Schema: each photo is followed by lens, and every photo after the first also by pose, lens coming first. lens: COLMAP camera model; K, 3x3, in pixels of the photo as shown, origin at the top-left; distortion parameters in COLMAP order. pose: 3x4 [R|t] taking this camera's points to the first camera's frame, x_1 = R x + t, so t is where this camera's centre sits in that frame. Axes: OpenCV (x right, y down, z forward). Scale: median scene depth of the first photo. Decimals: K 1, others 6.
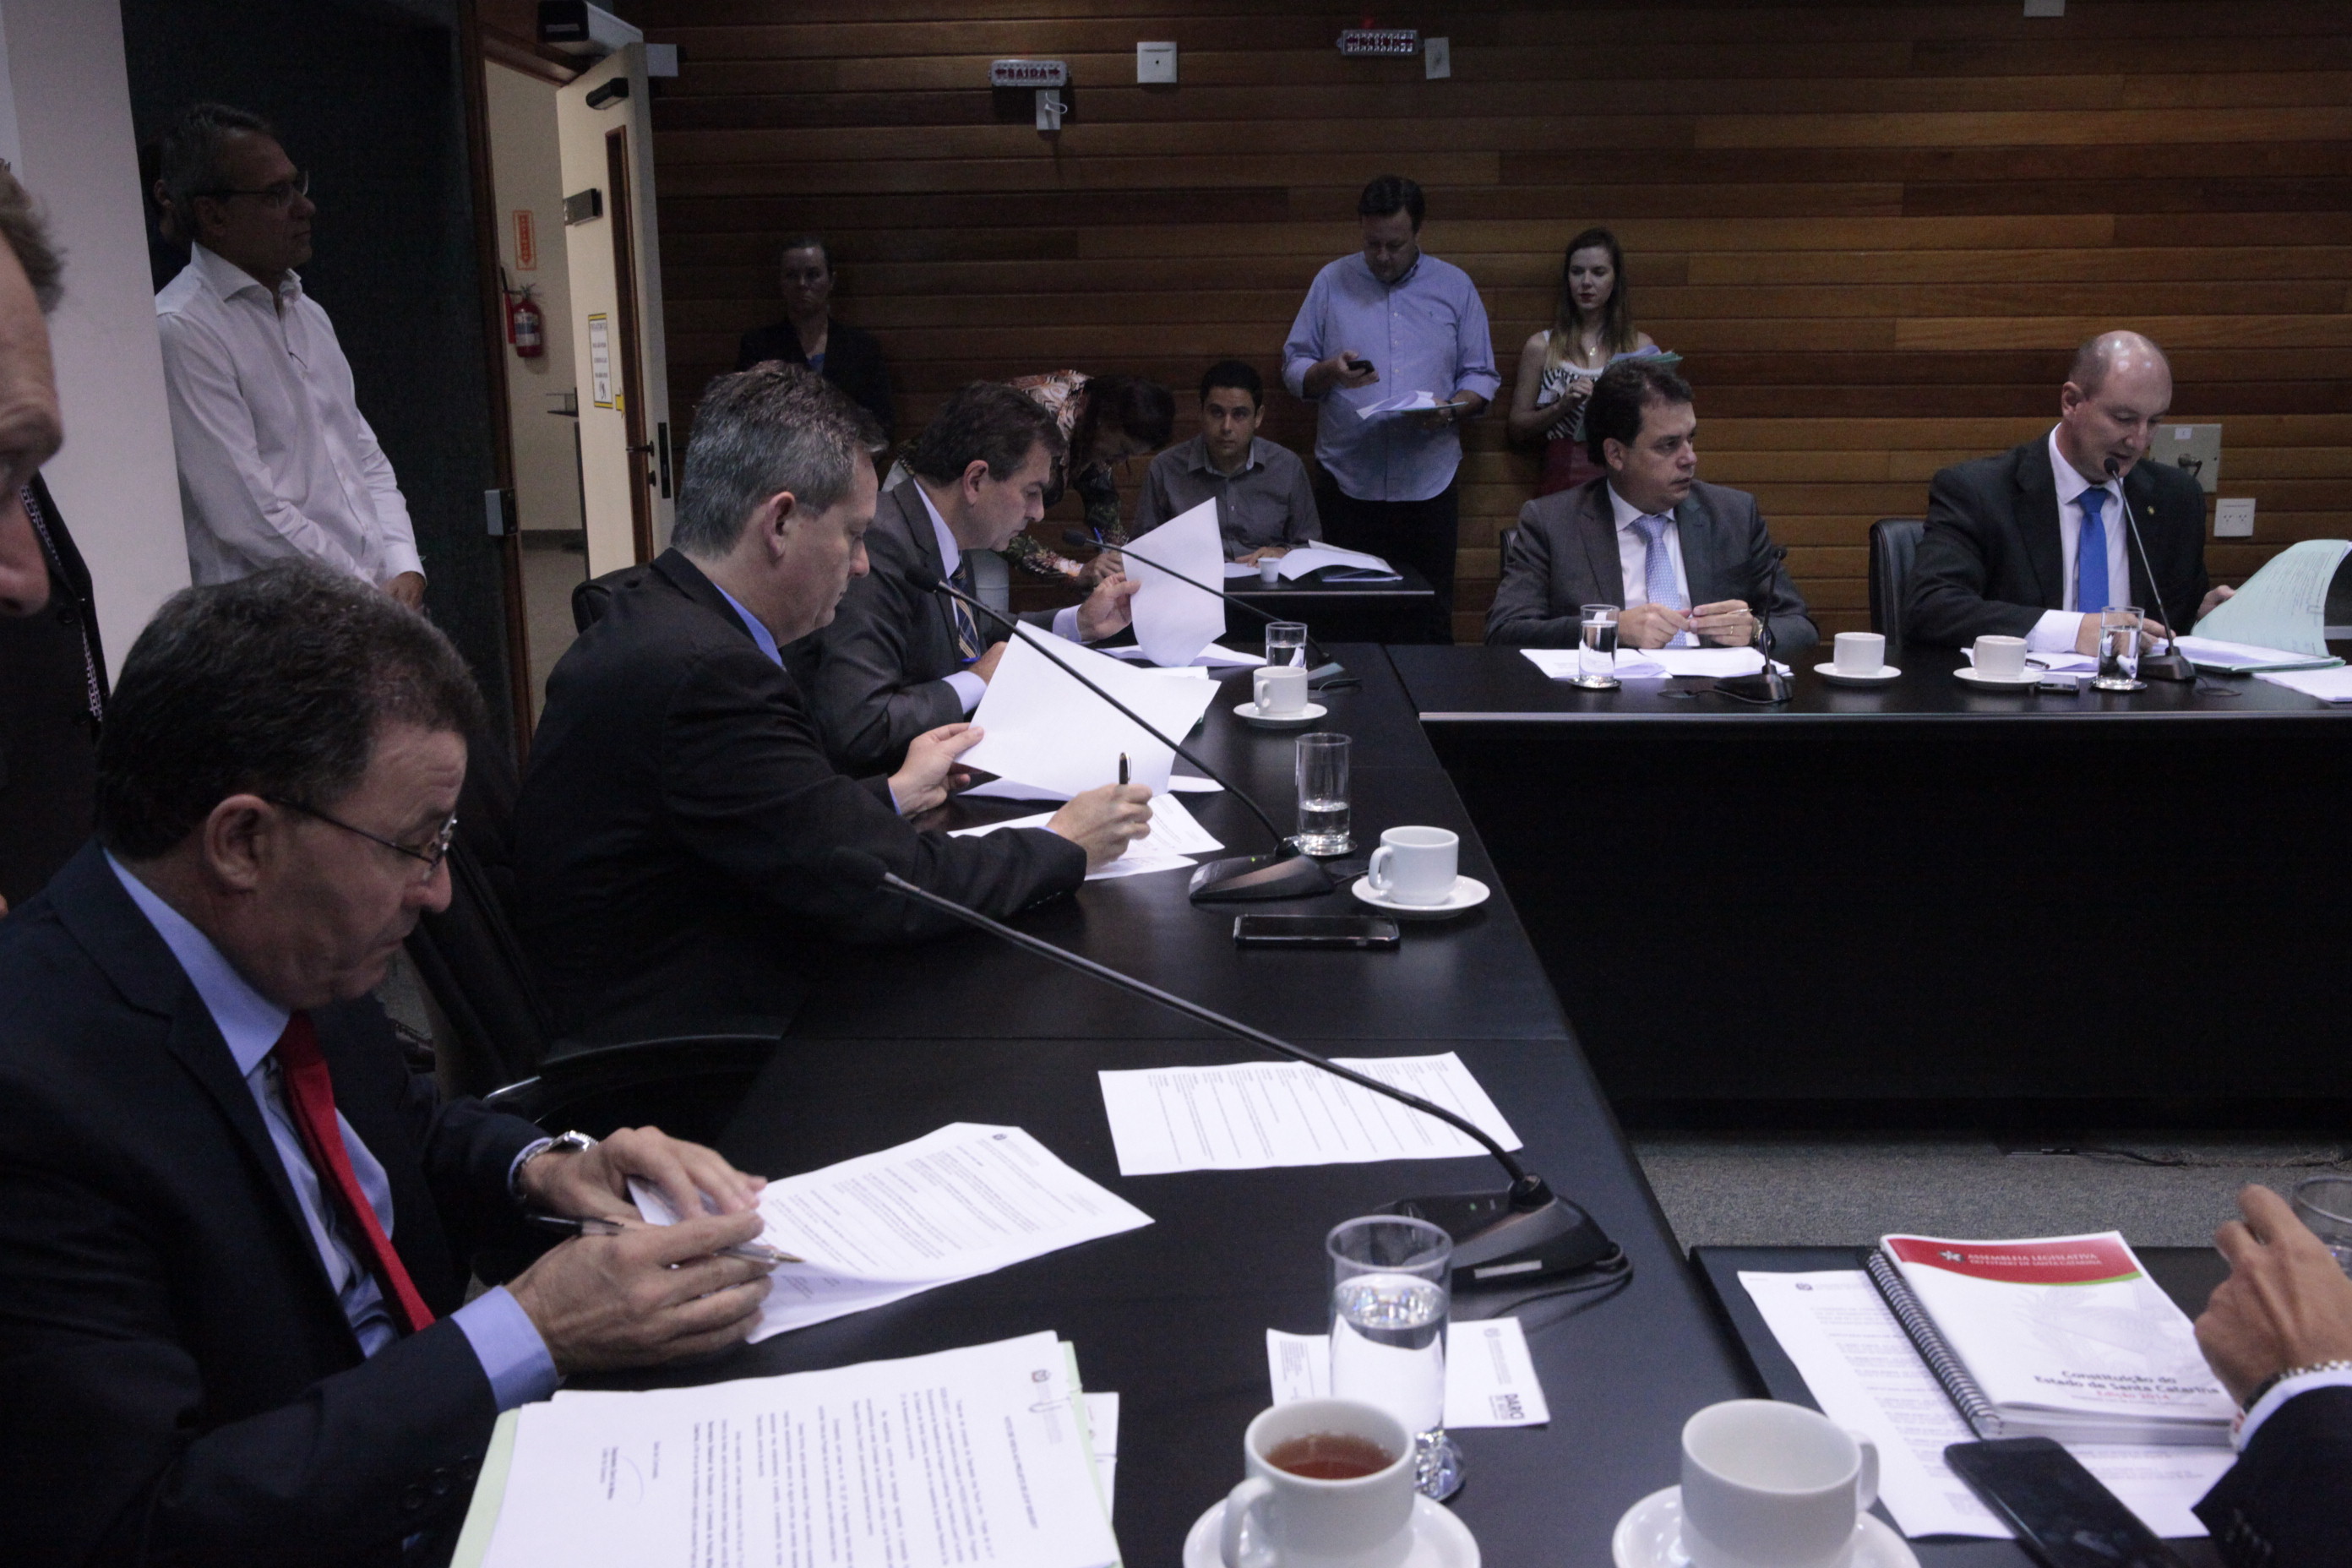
lens RADIAL K [[2135.8, 0, 1176.0], [0, 2135.8, 784.0], [0, 0, 1]] dist [0.000644, 0.008908]
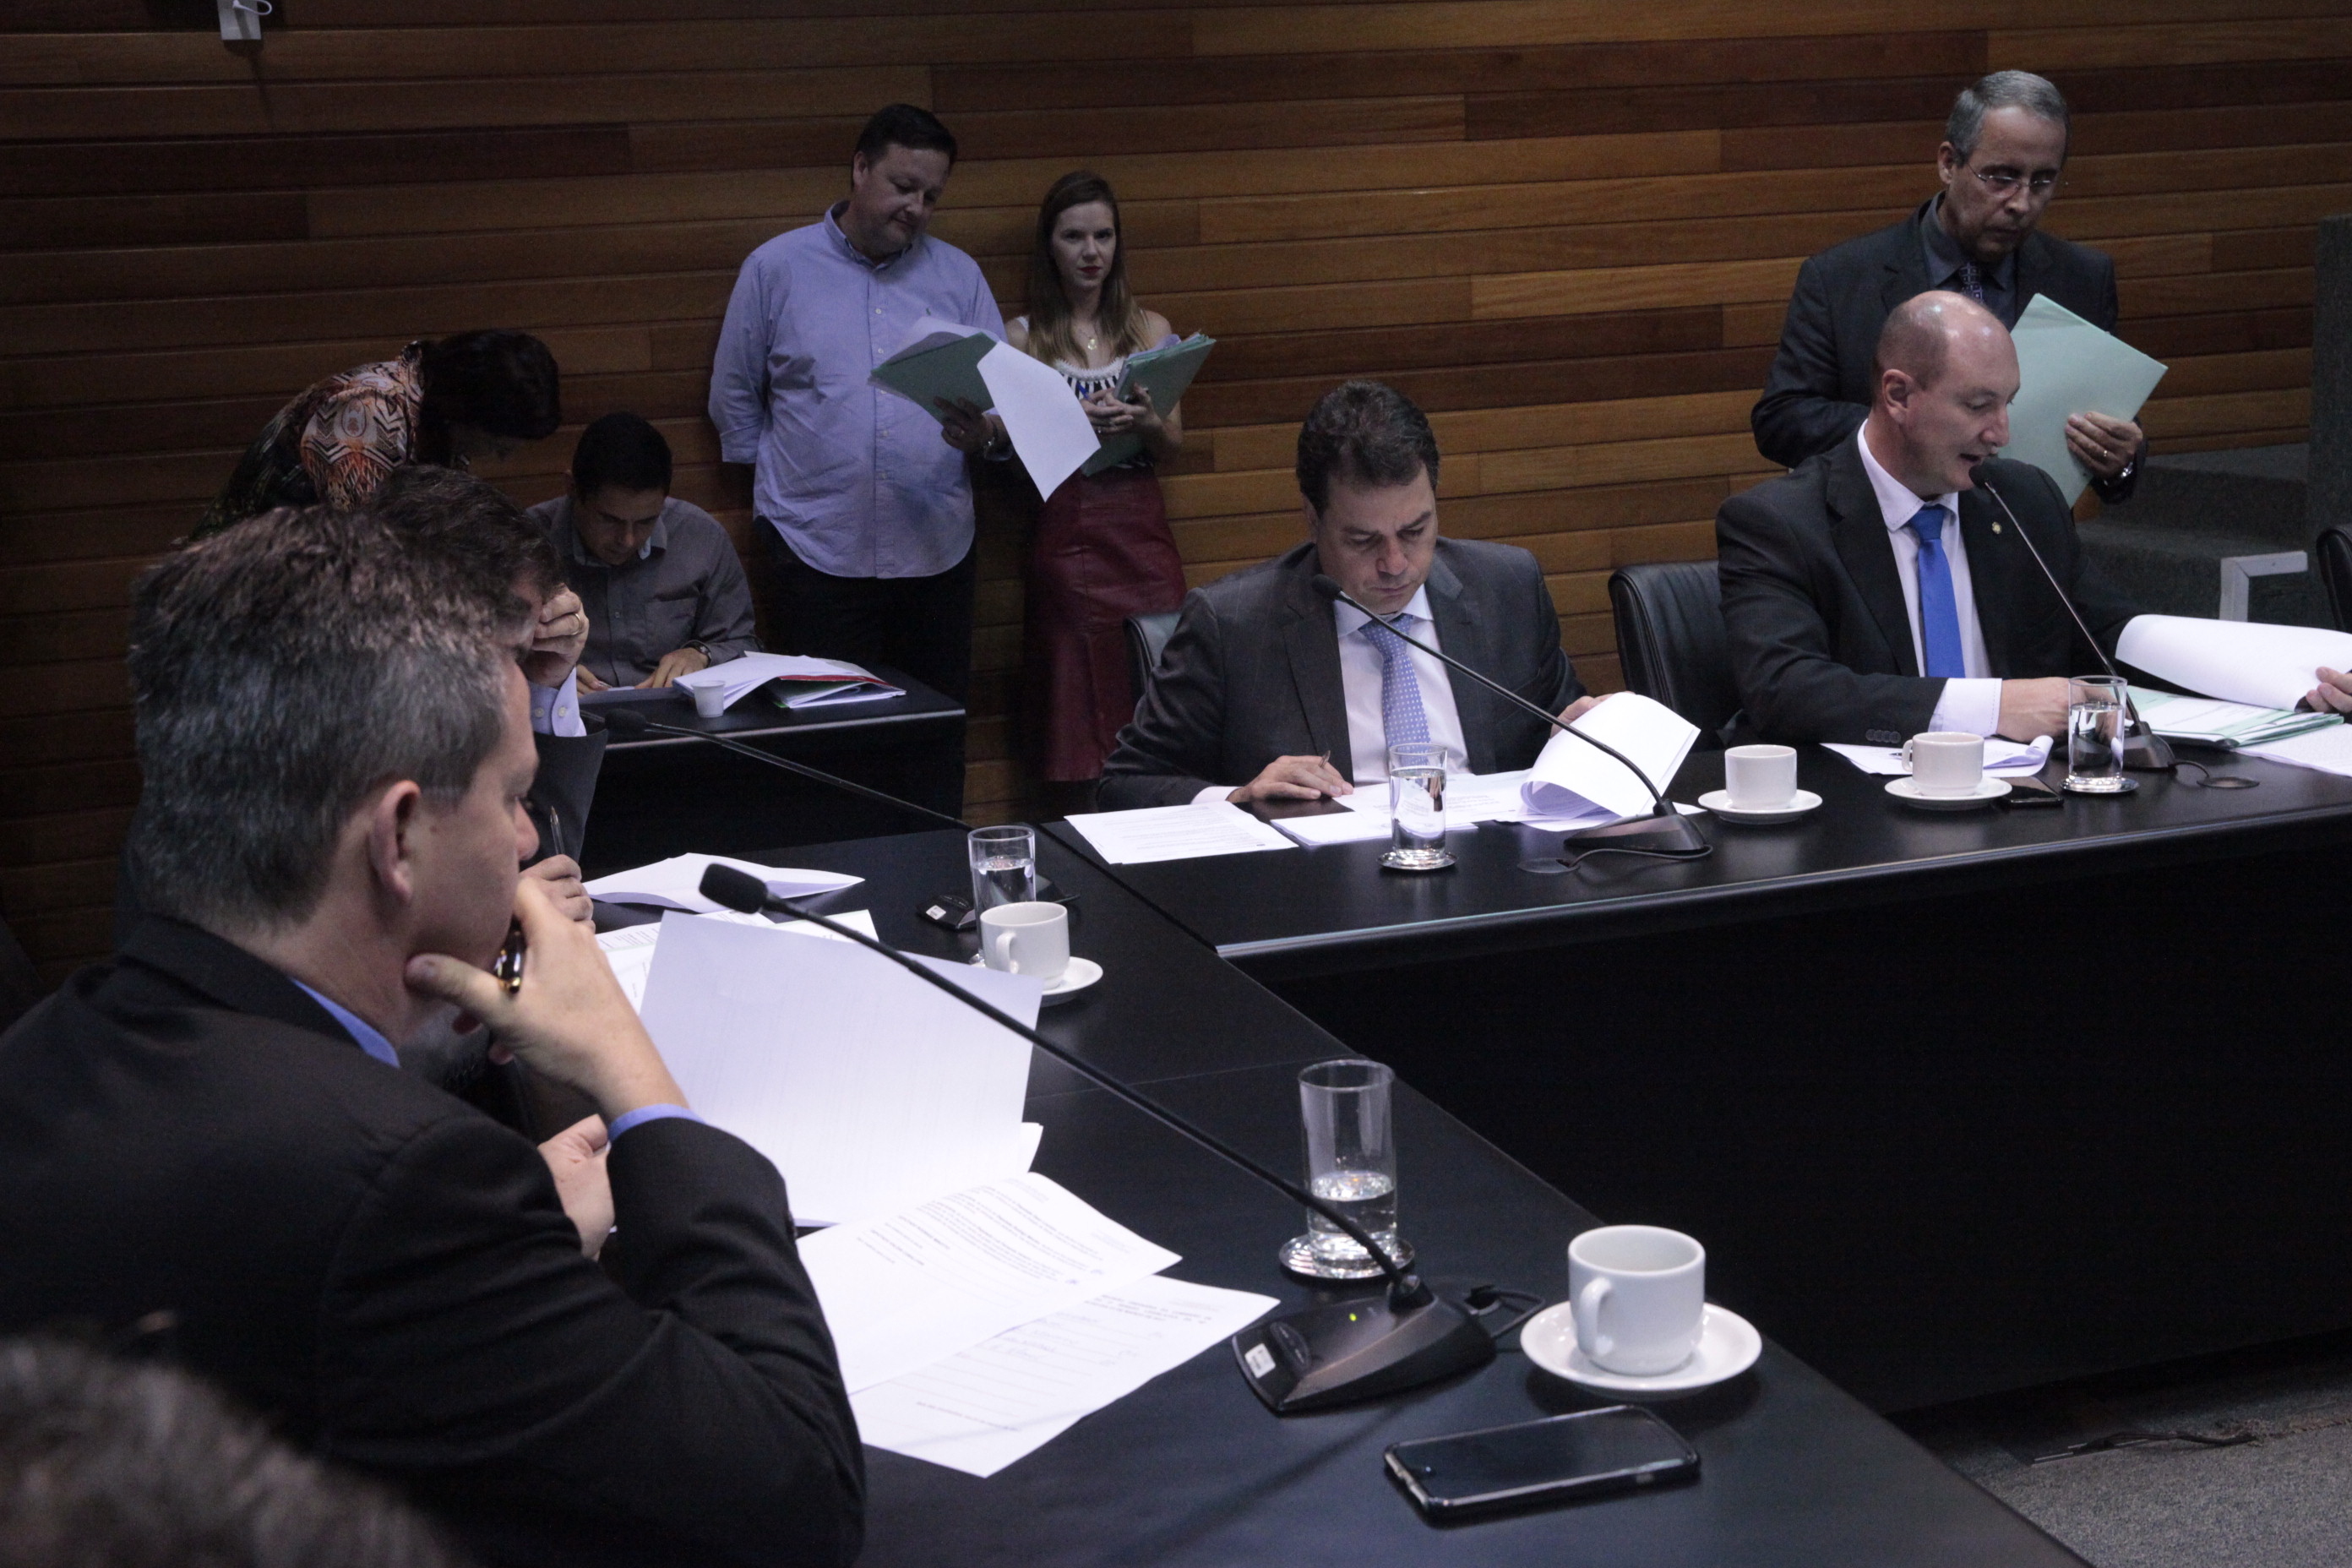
lens RADIAL K [[2788.4, 0, 1176.0], [0, 2788.4, 784.0], [0, 0, 1]] dist [-0.009767, 0.353886]
pose [[0.940364, -0.104154, 0.323832, -0.093396], [0.114995, 0.993261, -0.014466, -0.041802], [-0.320143, 0.050842, 0.946004, 0.128013]]
